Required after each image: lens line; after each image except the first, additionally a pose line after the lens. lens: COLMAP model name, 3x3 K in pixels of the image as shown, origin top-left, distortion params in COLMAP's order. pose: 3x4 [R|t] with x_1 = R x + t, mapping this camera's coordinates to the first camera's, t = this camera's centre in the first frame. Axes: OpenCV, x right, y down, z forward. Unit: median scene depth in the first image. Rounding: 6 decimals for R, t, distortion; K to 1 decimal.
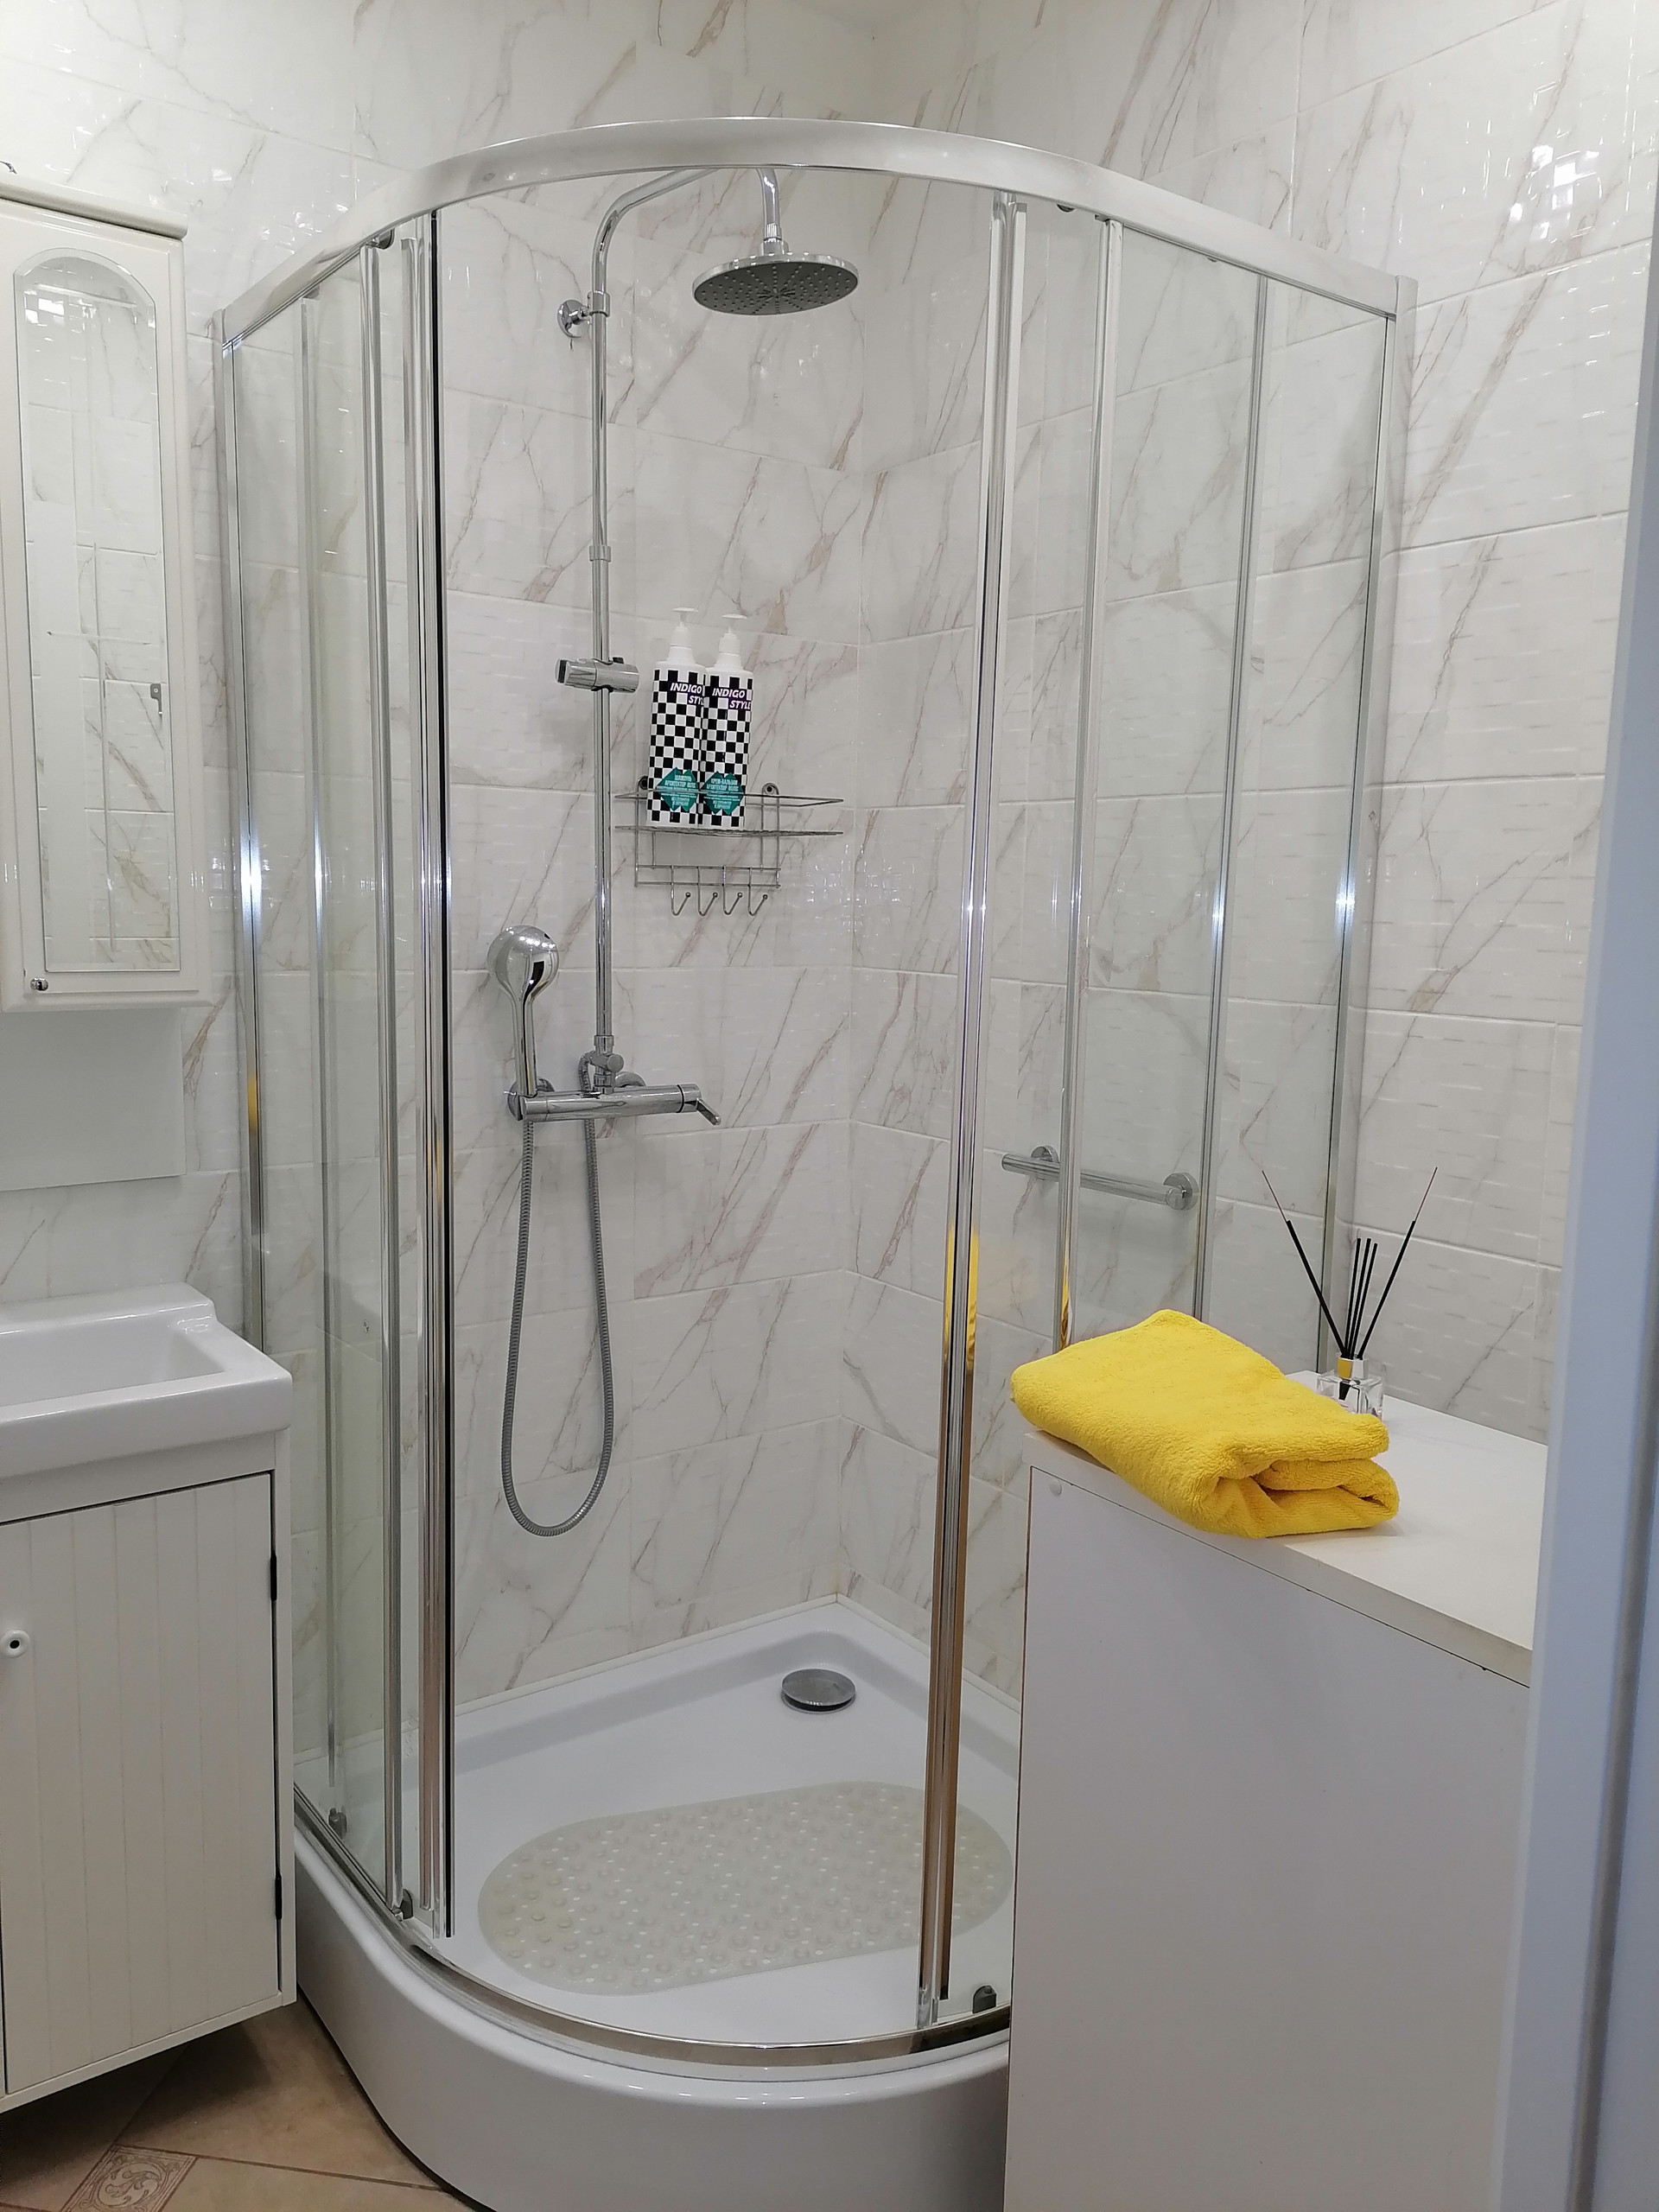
lens RADIAL K [[1676.8, 0, 826.5], [0, 1676.8, 1096.8], [0, 0, 1]] dist [0.056673, -0.046582]
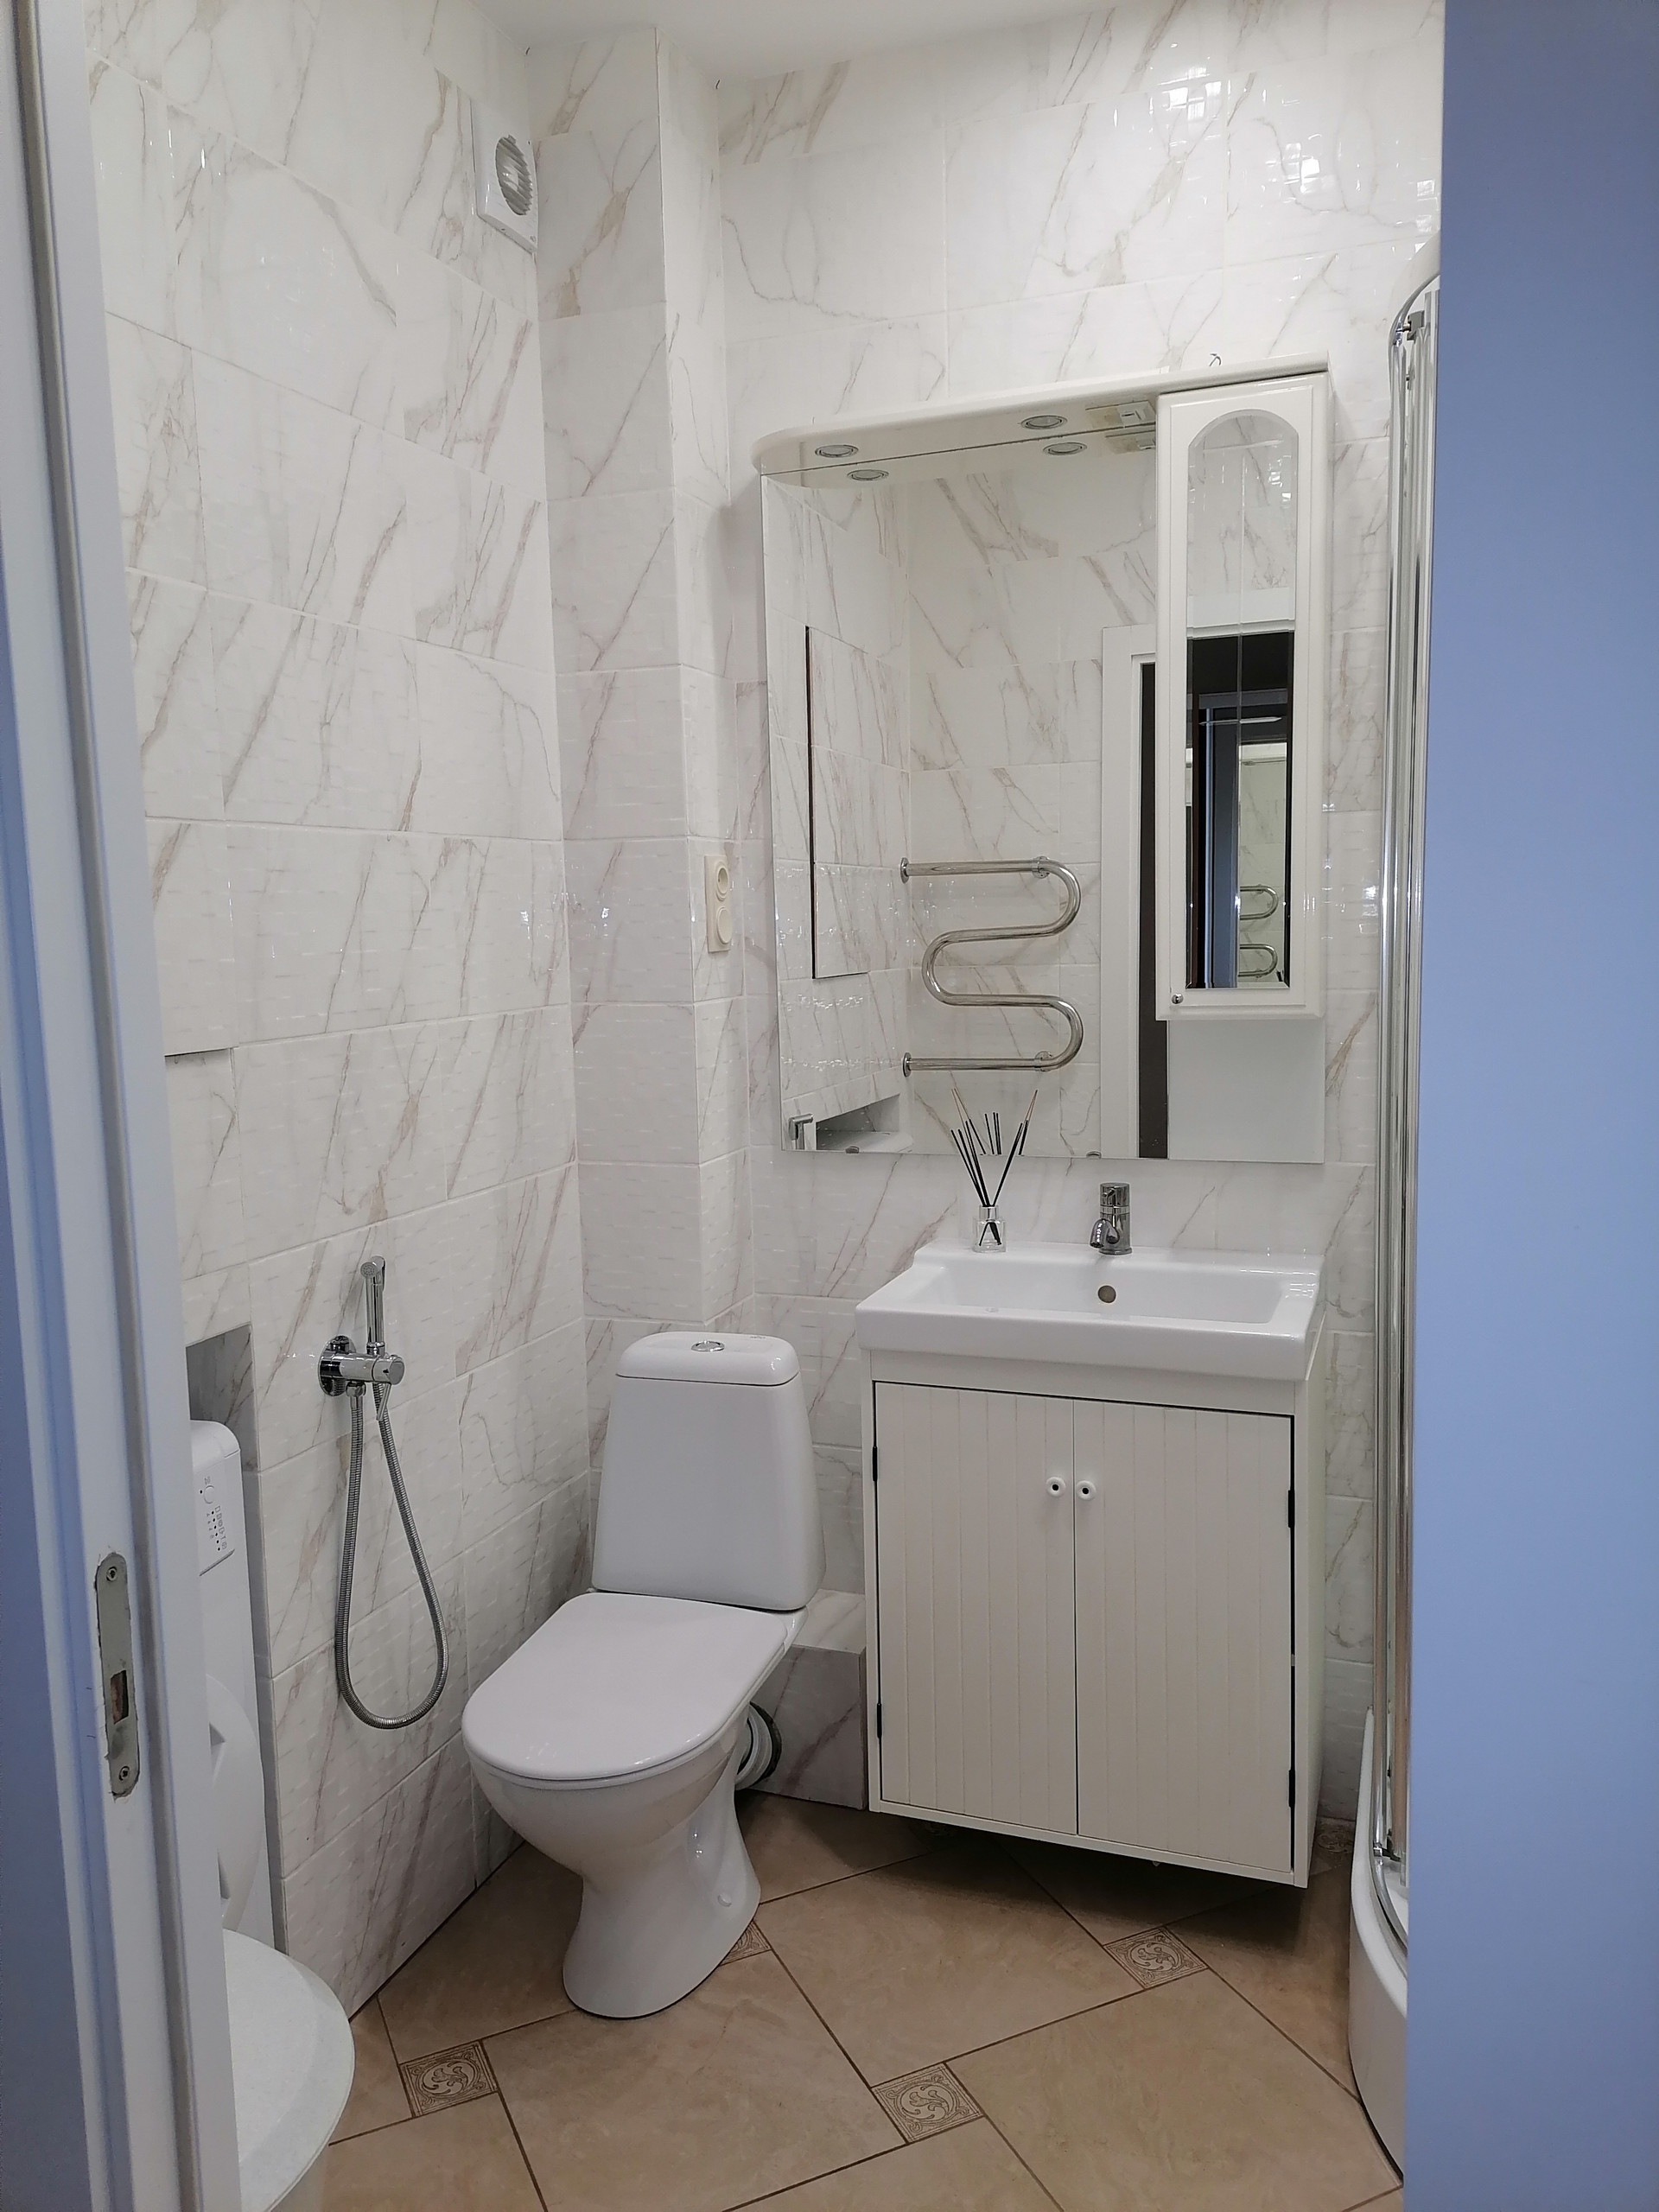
lens RADIAL K [[1633.2, 0, 821.8], [0, 1633.2, 1099.5], [0, 0, 1]] dist [0.098695, -0.122242]
pose [[0.556006, 0.059768, -0.829027, 0.414887], [-0.071891, 0.997132, 0.023673, 0.000367], [0.828064, 0.046437, 0.558707, 0.084778]]
